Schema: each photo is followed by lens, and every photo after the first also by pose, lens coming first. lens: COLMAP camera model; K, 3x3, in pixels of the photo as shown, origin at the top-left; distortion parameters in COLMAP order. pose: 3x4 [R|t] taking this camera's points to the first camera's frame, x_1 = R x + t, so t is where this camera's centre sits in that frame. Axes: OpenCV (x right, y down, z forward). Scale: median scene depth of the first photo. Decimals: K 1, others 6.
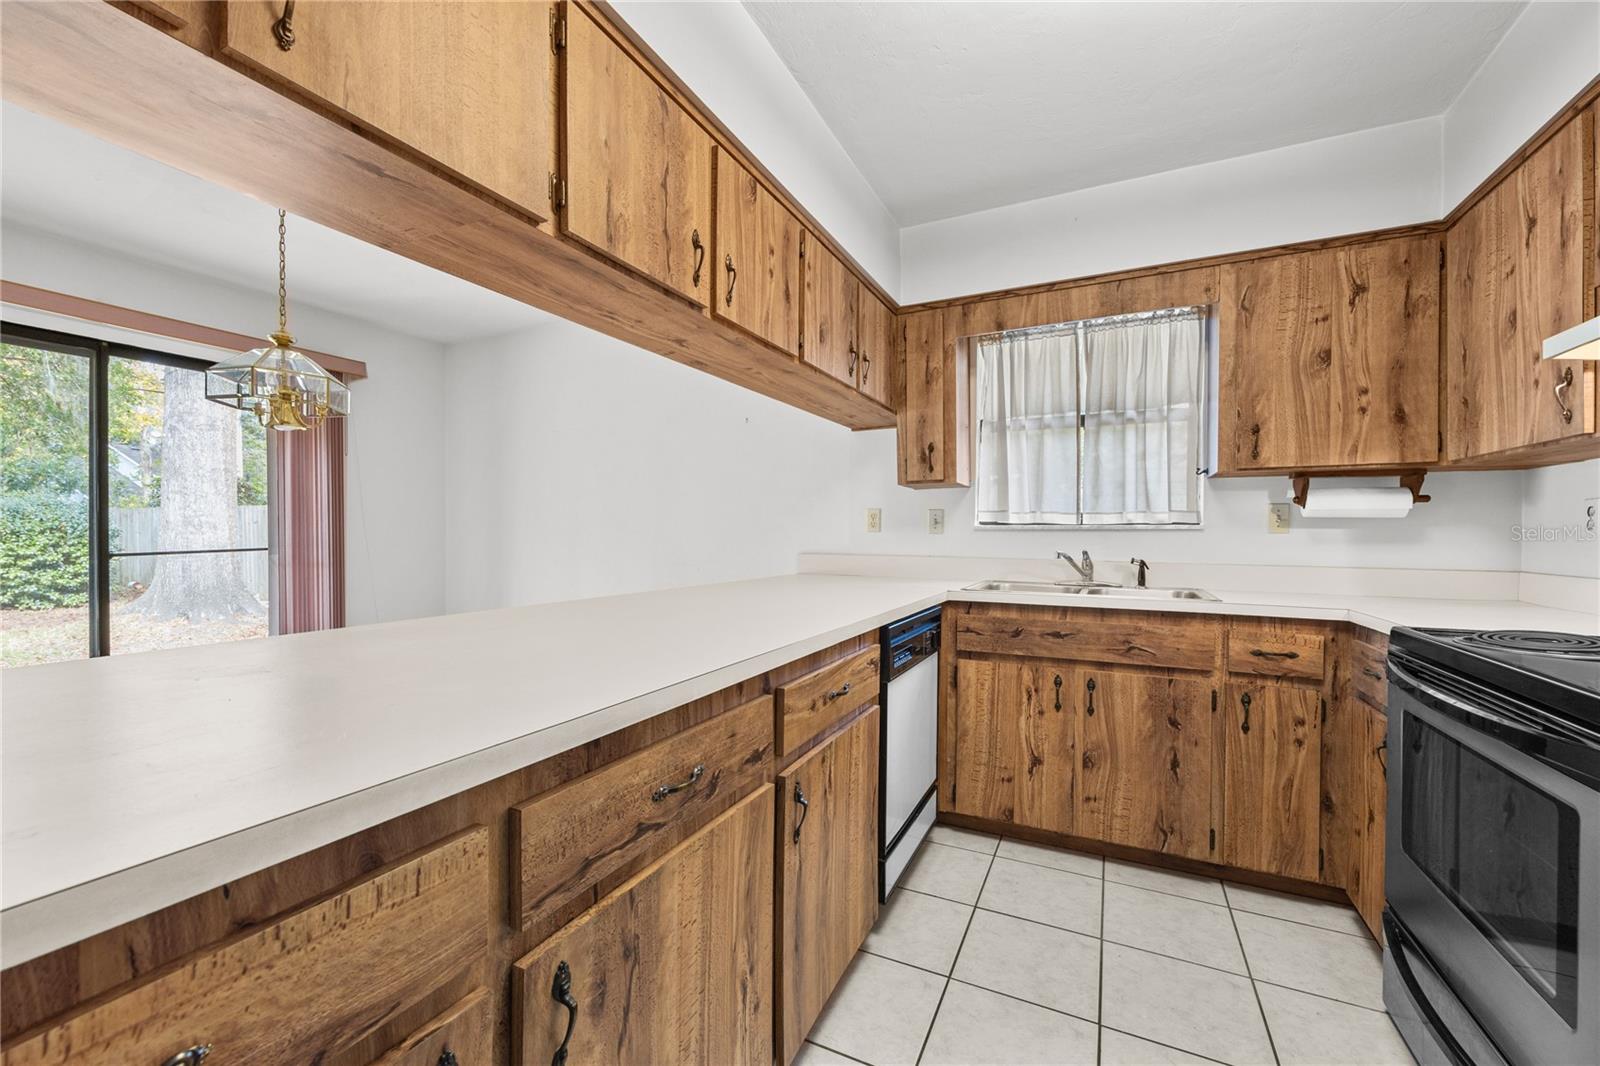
lens RADIAL K [[644.7, 0, 799.3], [0, 644.7, 537.1], [0, 0, 1]] dist [-0.001518, 0.000080]
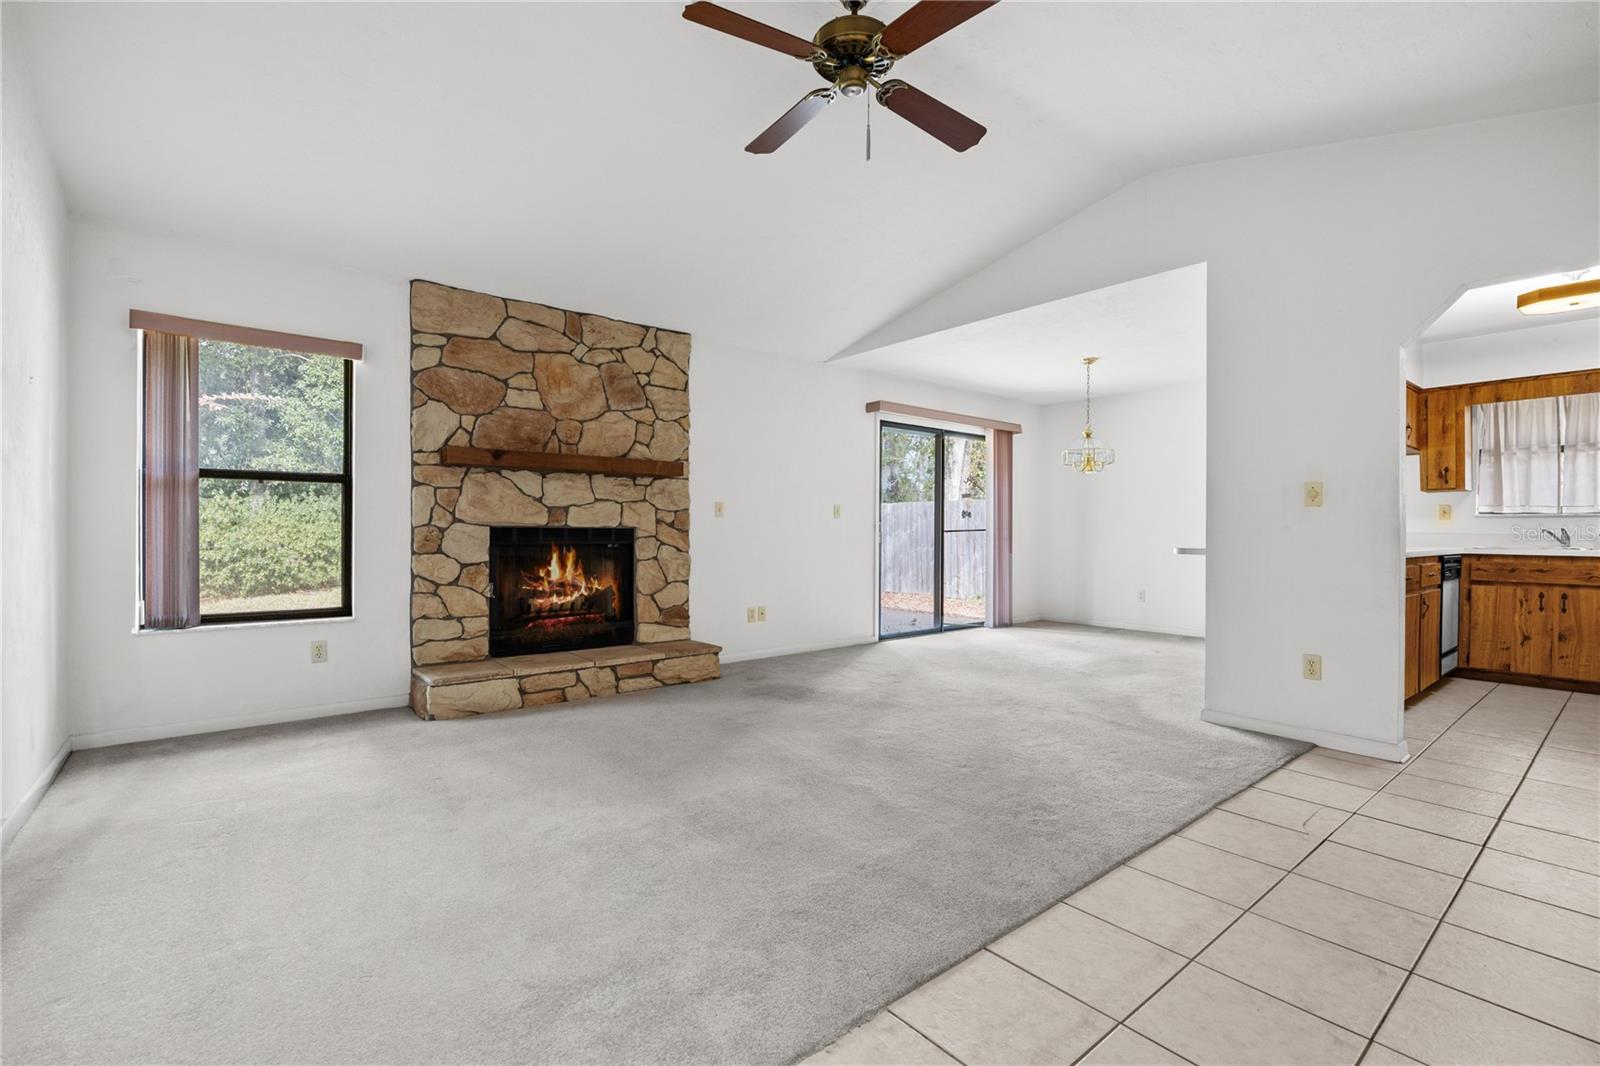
lens RADIAL K [[714.2, 0, 800.0], [0, 714.2, 533.0], [0, 0, 1]] dist [-0.013146, 0.000299]
pose [[0.905314, 0.003657, -0.424726, -0.689607], [-0.006579, 0.999964, -0.005414, 0.066124], [0.424691, 0.007696, 0.905306, -1.790034]]
